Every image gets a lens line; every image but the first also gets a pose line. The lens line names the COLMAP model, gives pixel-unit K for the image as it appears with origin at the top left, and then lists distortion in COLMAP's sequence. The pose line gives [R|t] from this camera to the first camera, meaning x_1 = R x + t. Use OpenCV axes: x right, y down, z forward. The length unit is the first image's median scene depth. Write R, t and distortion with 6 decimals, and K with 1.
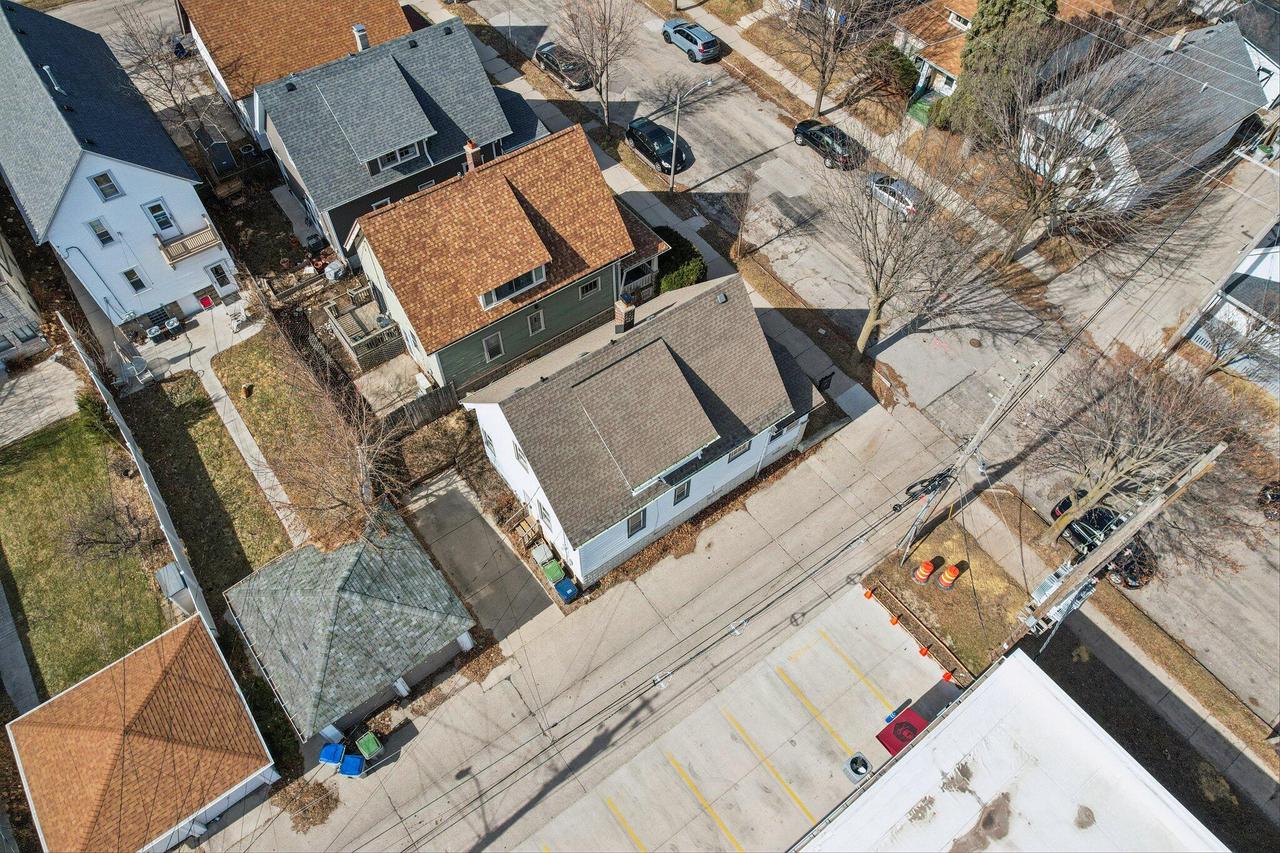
lens RADIAL K [[816.6, 0, 637.1], [0, 816.6, 426.7], [0, 0, 1]] dist [-0.000328, -0.000047]
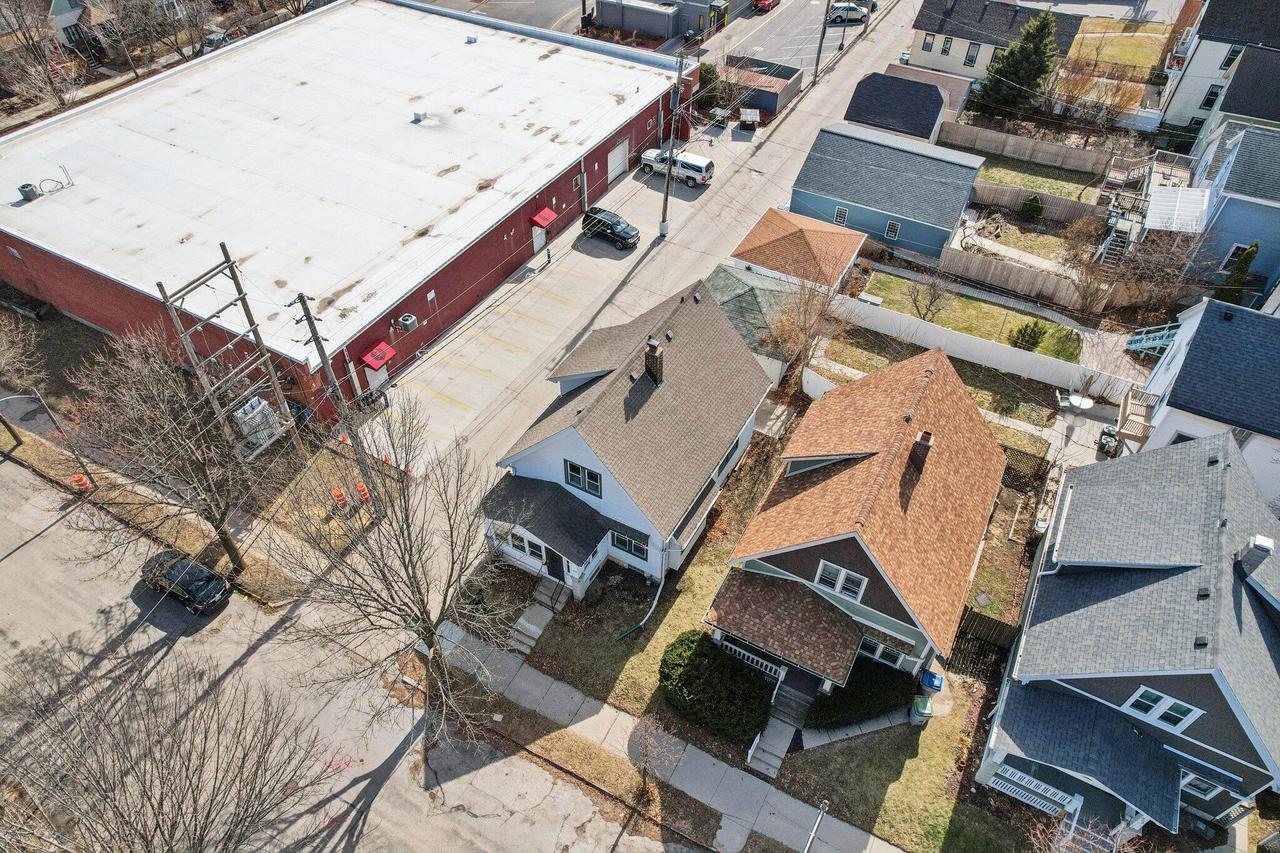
lens RADIAL K [[816.6, 0, 639.1], [0, 816.6, 428.0], [0, 0, 1]] dist [-0.000328, -0.000047]
pose [[-0.908450, 0.284909, -0.305853, 0.277997], [-0.354019, -0.135401, 0.925385, -0.878501], [0.222237, 0.948943, 0.223868, 0.637373]]
